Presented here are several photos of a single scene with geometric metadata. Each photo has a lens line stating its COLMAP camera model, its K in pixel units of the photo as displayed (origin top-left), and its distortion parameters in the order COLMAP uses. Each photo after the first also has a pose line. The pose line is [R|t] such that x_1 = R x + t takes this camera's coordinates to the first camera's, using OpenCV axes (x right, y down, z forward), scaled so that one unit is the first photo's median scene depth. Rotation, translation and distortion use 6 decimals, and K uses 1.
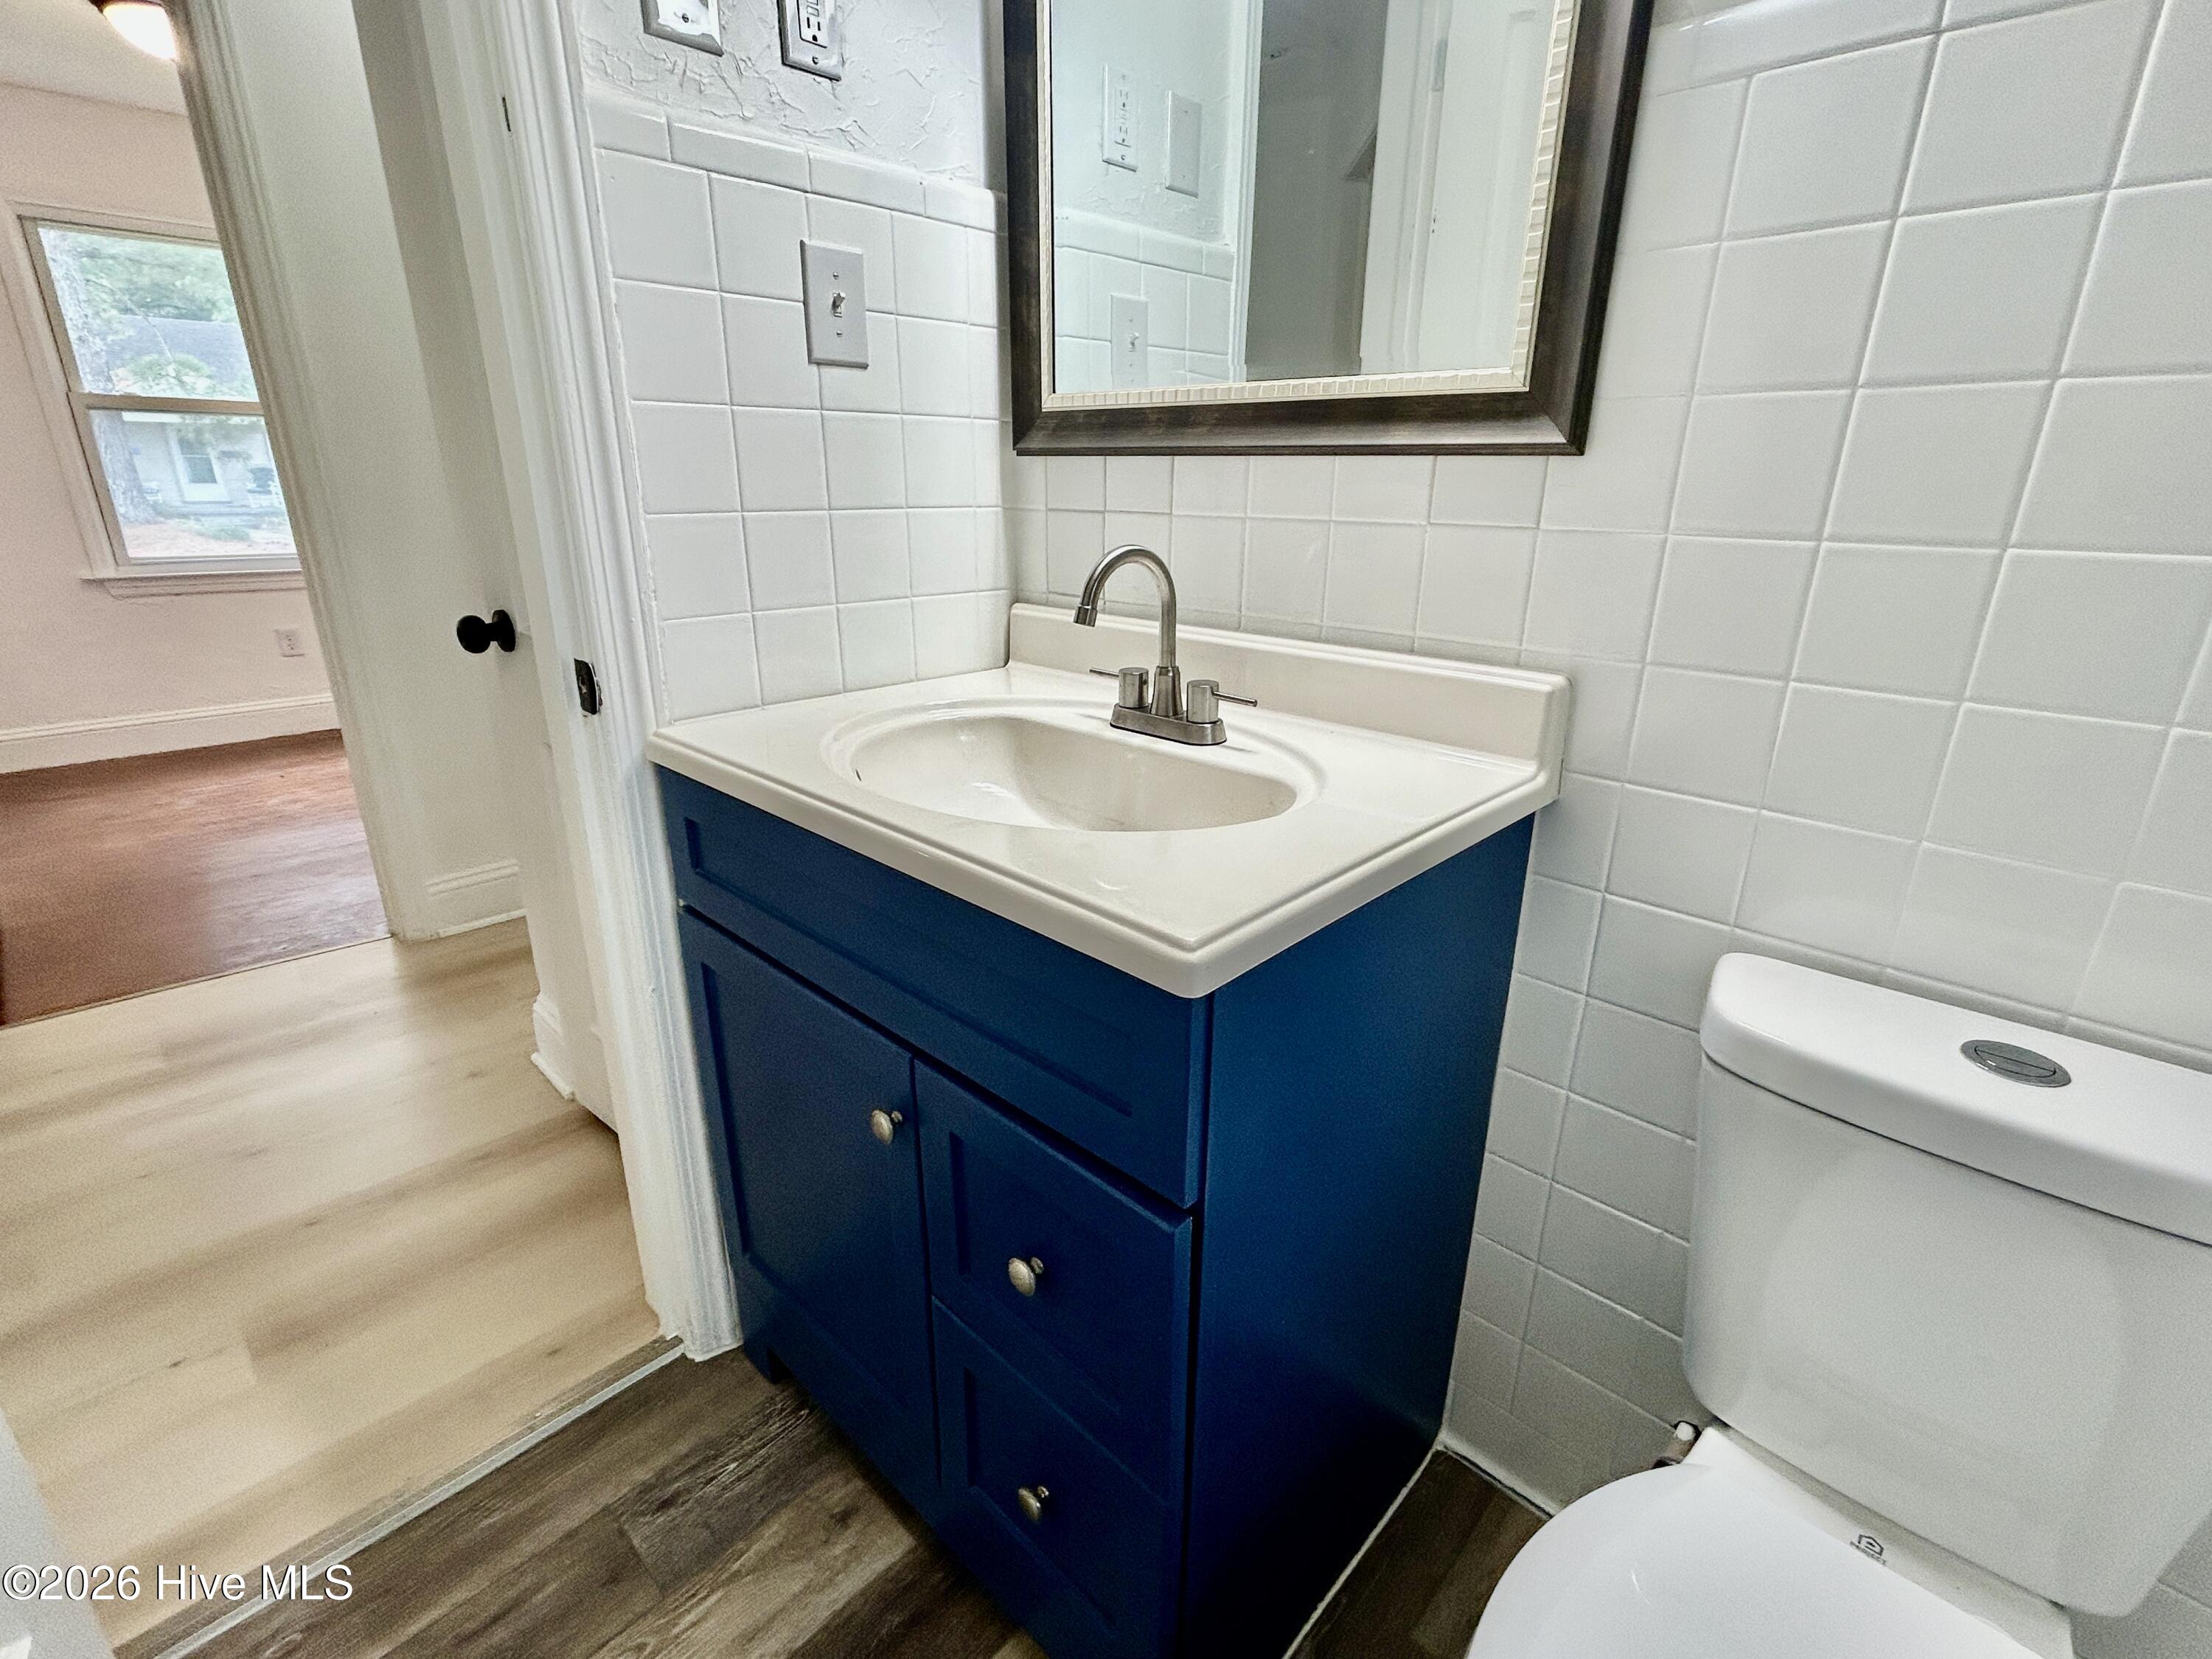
lens RADIAL K [[1010.7, 0, 1117.0], [0, 1010.7, 825.3], [0, 0, 1]] dist [-0.003176, 0.000153]
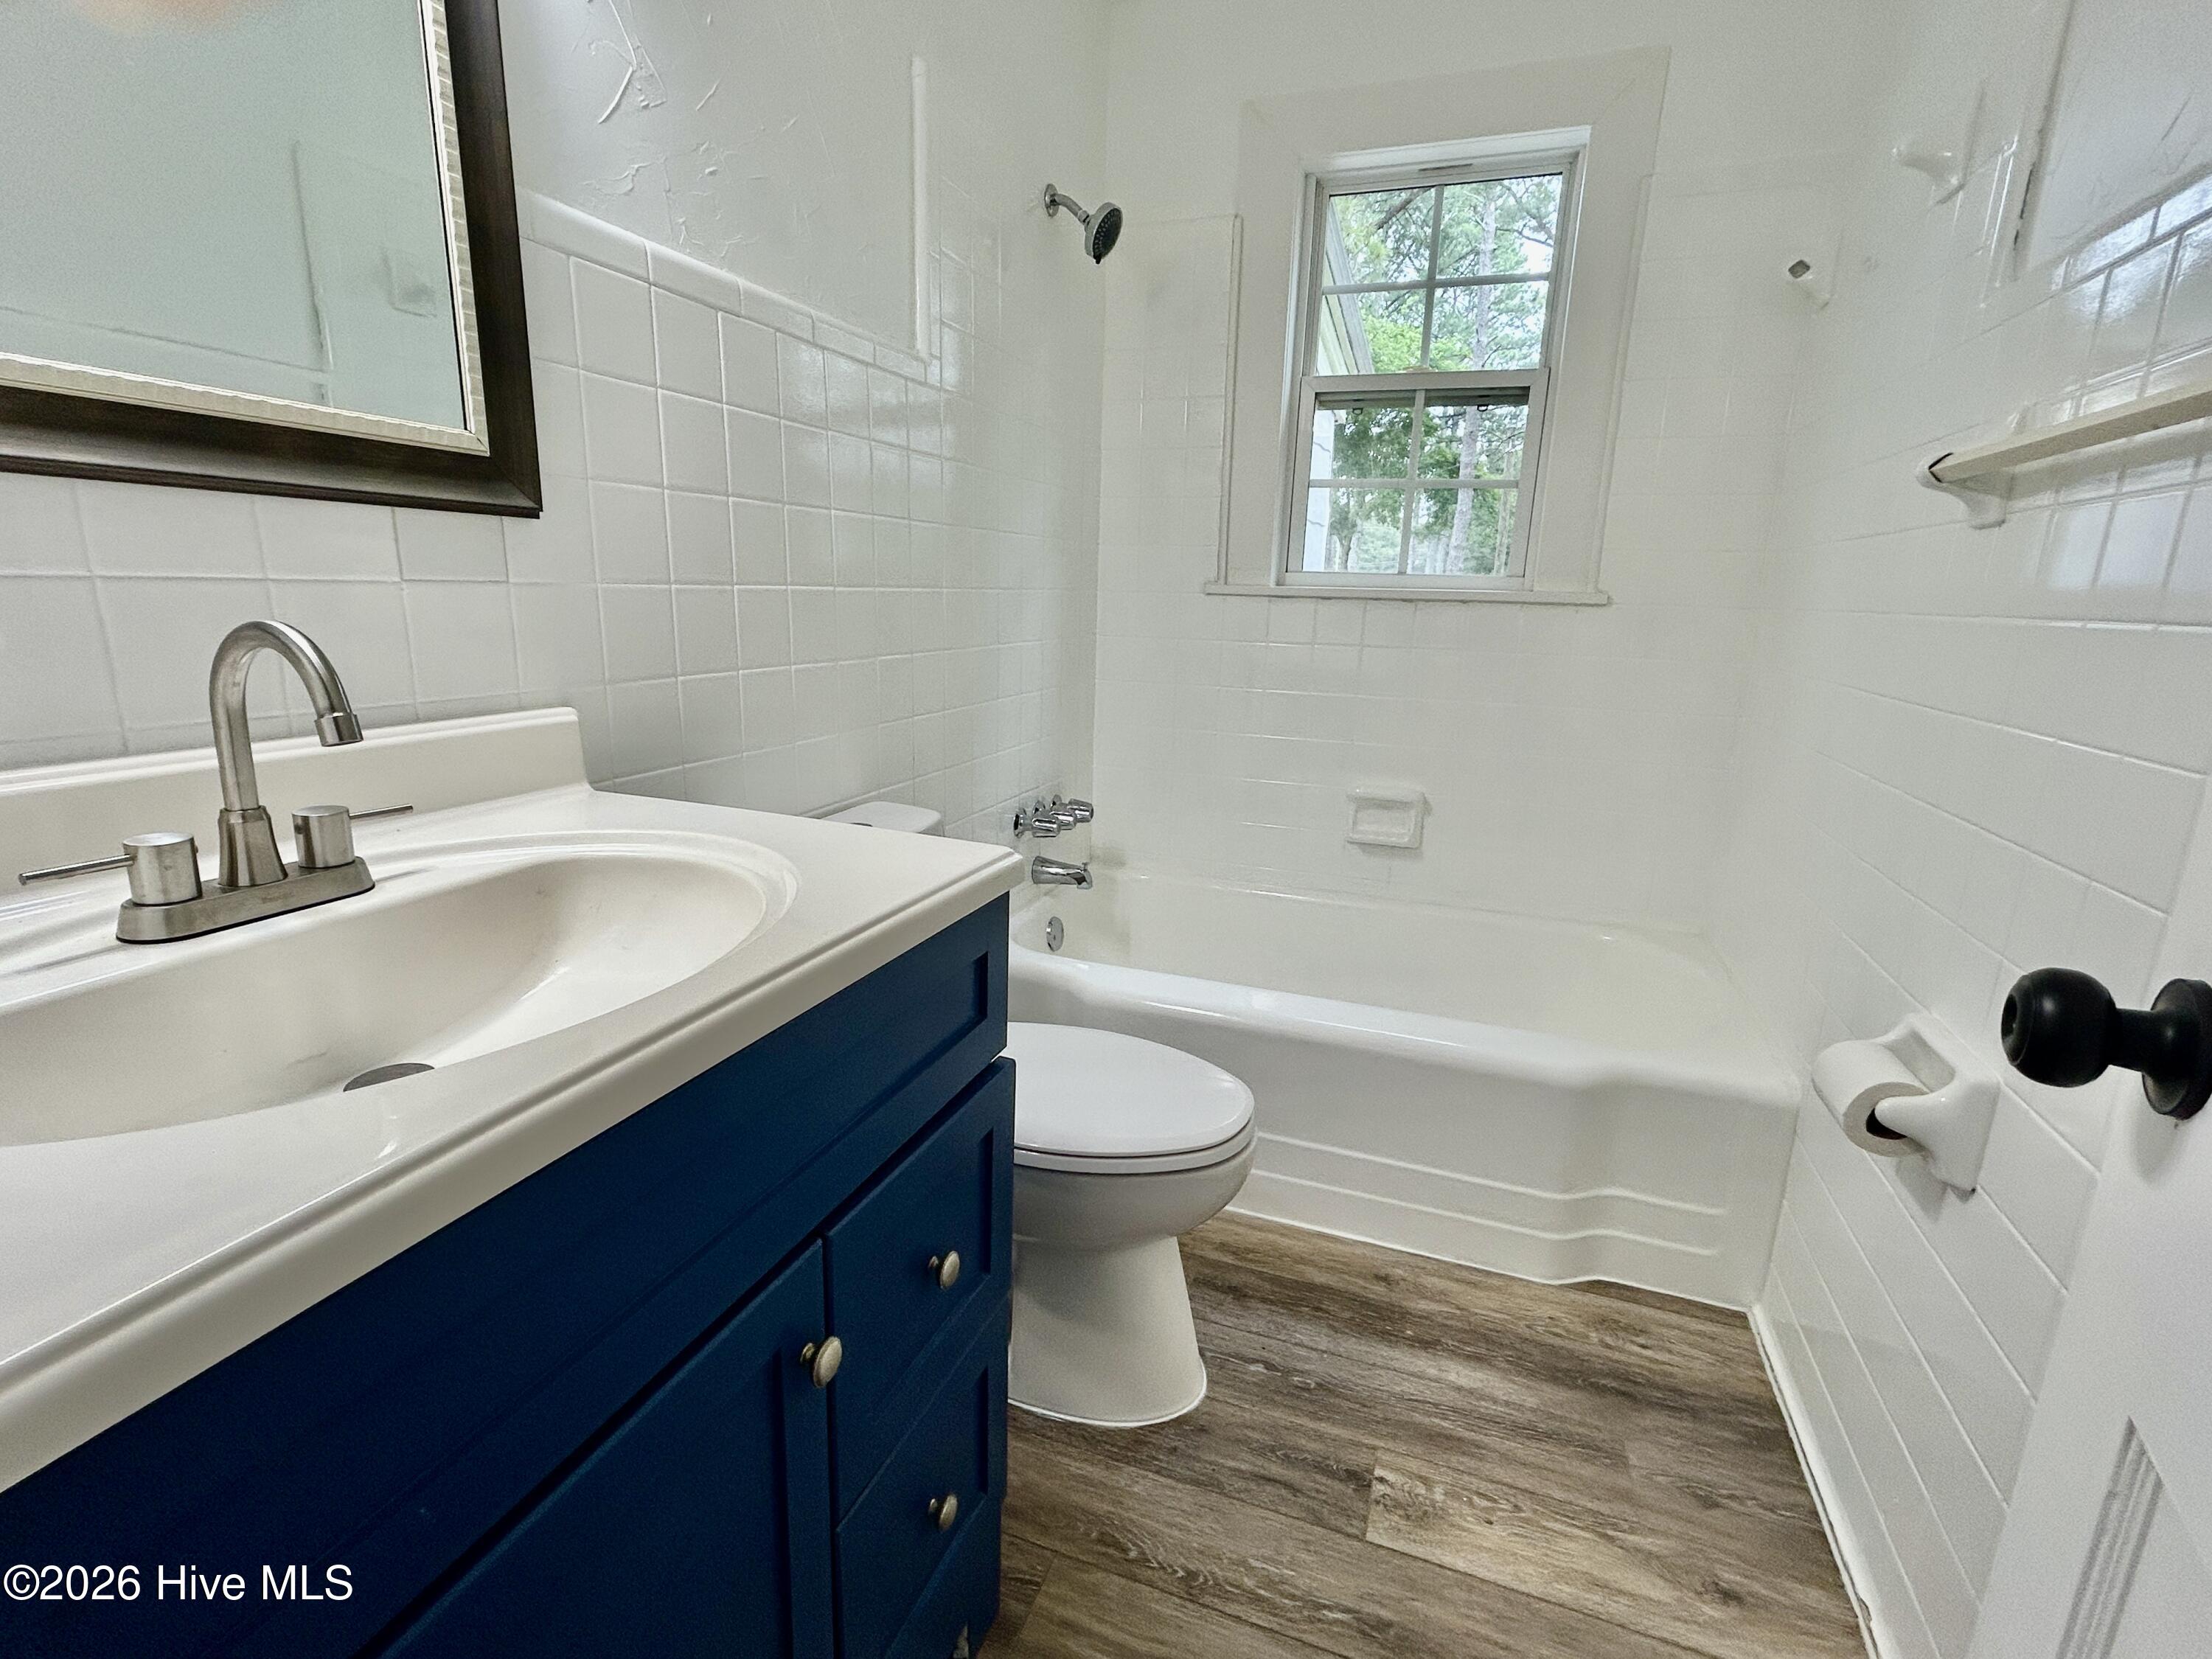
lens RADIAL K [[1010.7, 0, 1117.0], [0, 1010.7, 825.3], [0, 0, 1]] dist [-0.003176, 0.000153]
pose [[-0.402347, -0.233548, 0.885196, -0.769079], [0.262327, 0.896956, 0.355886, -0.240230], [-0.877098, 0.375400, -0.299622, 0.745322]]
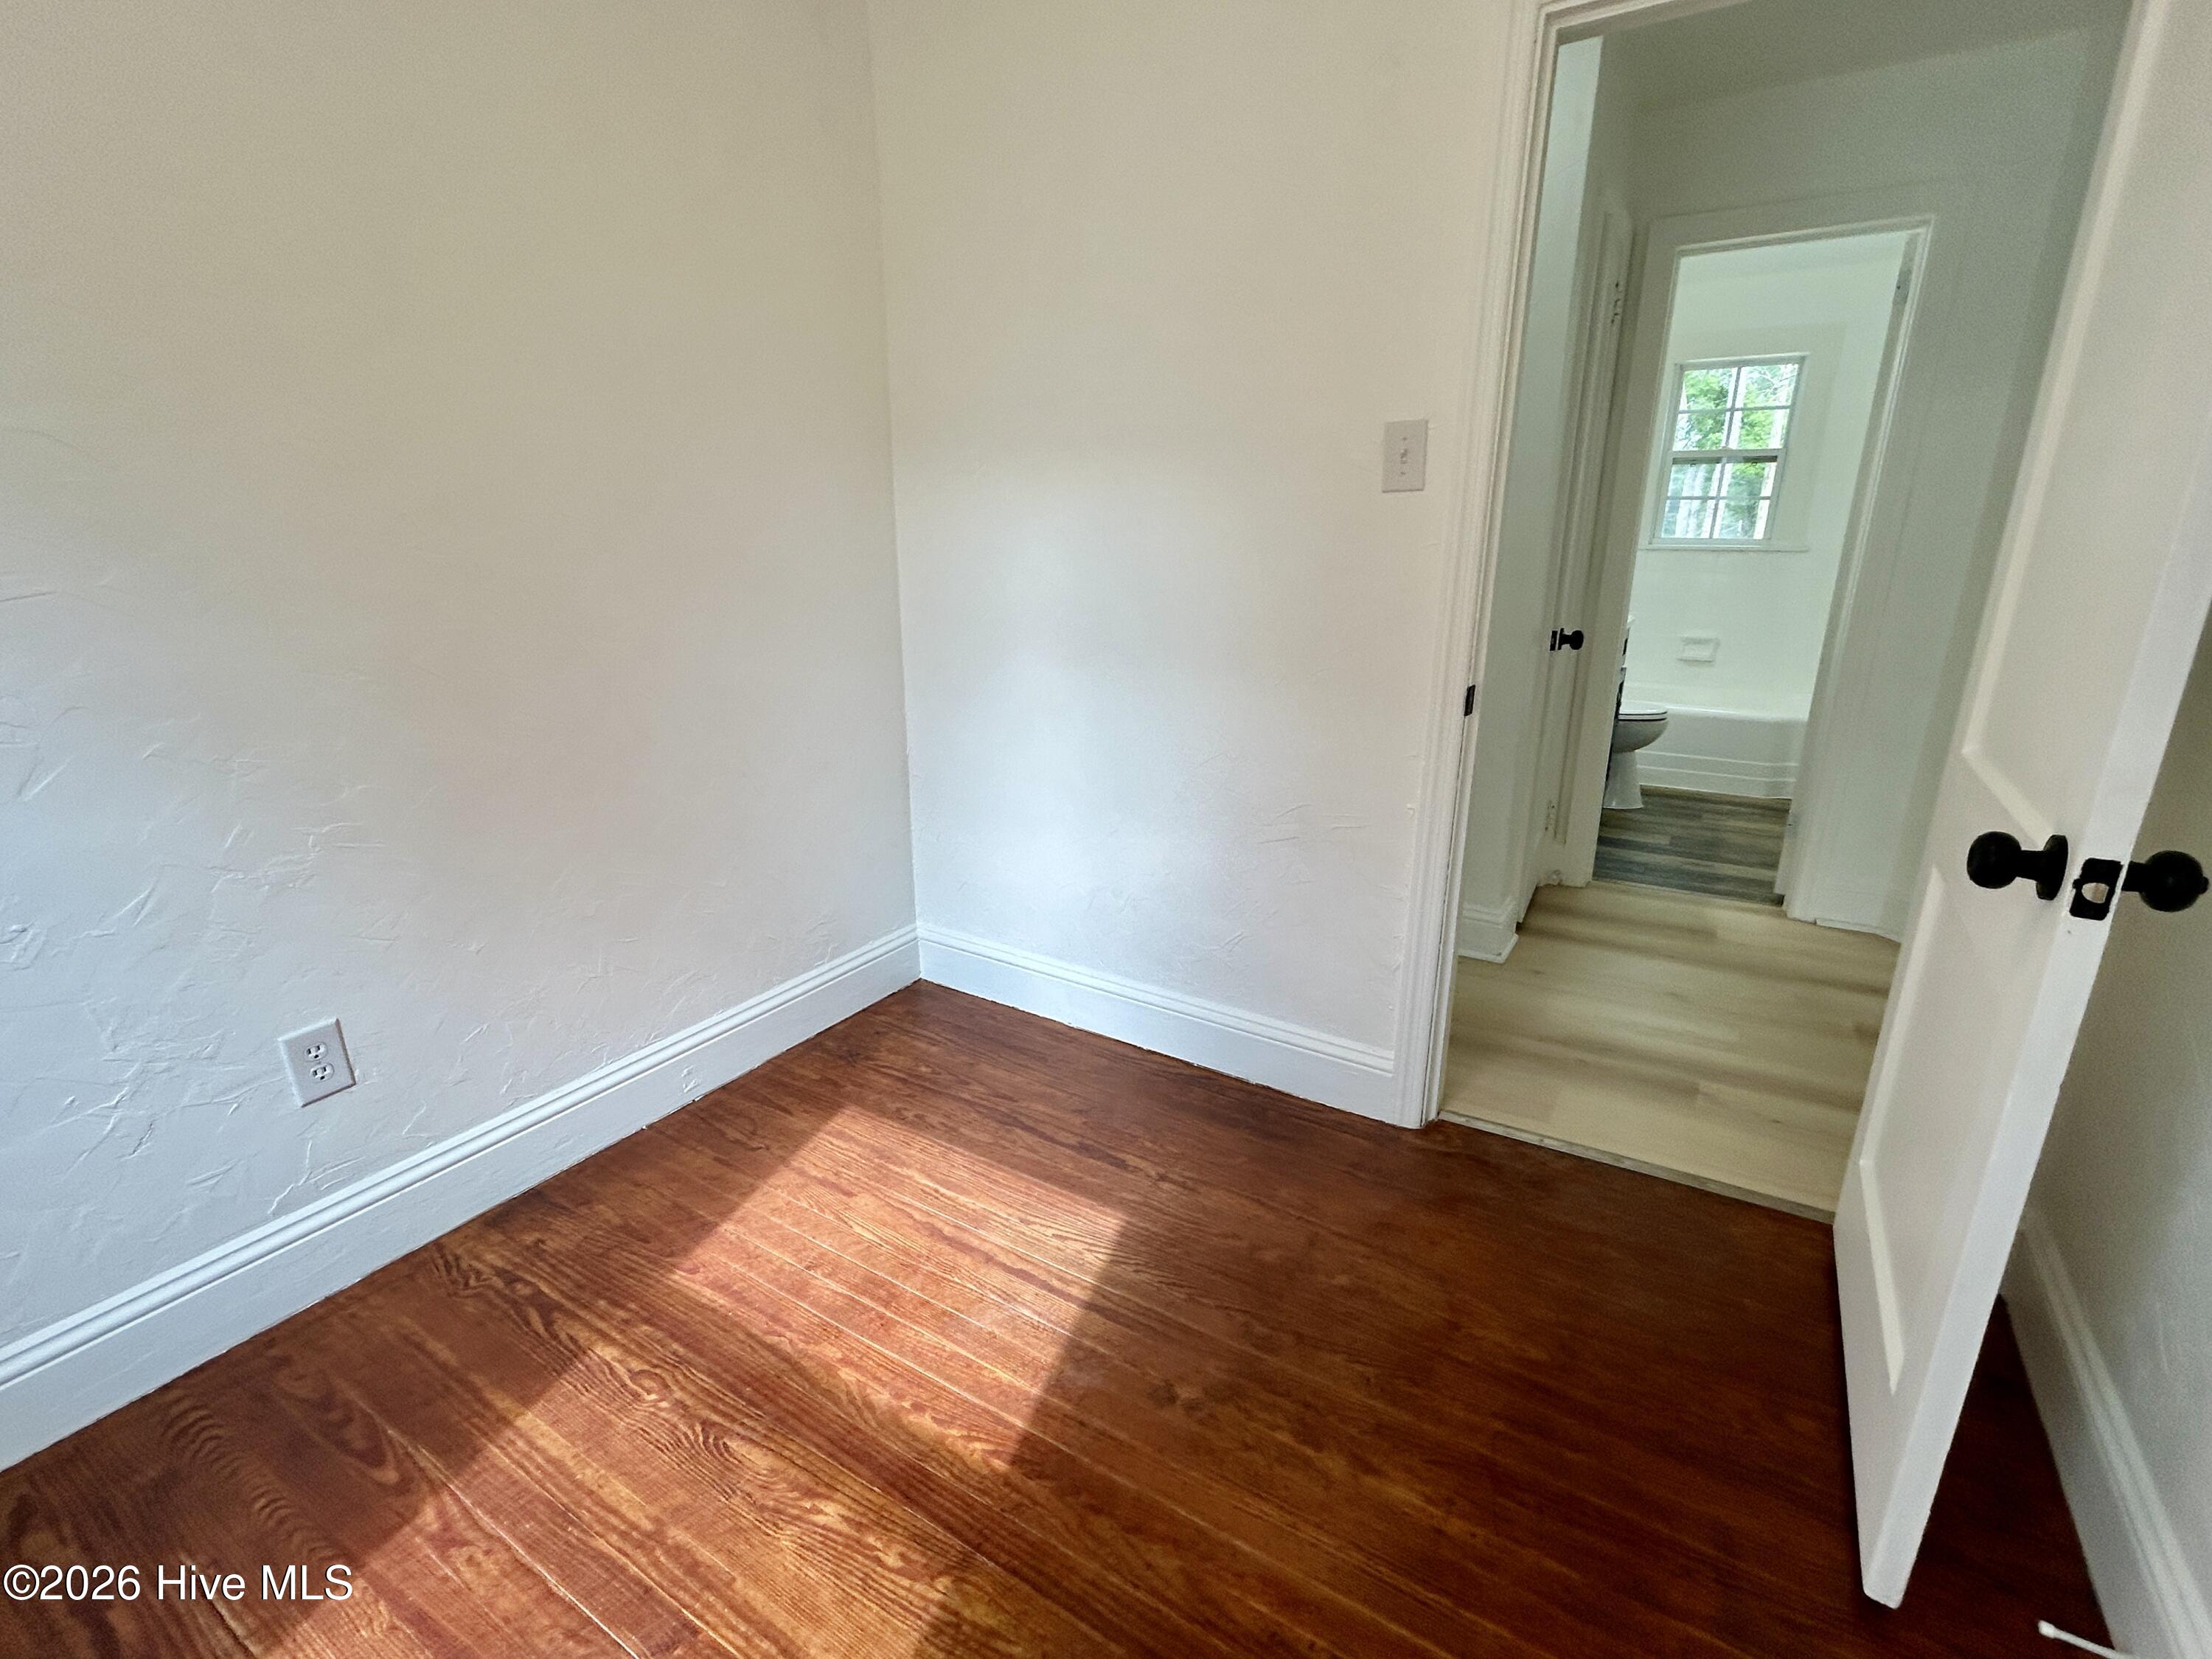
lens RADIAL K [[1010.7, 0, 1117.0], [0, 1010.7, 825.3], [0, 0, 1]] dist [-0.003176, 0.000153]
pose [[-0.210875, -0.283850, 0.935394, -3.290129], [0.309187, 0.888415, 0.339297, -1.095962], [-0.927327, 0.360761, -0.099582, 2.980395]]
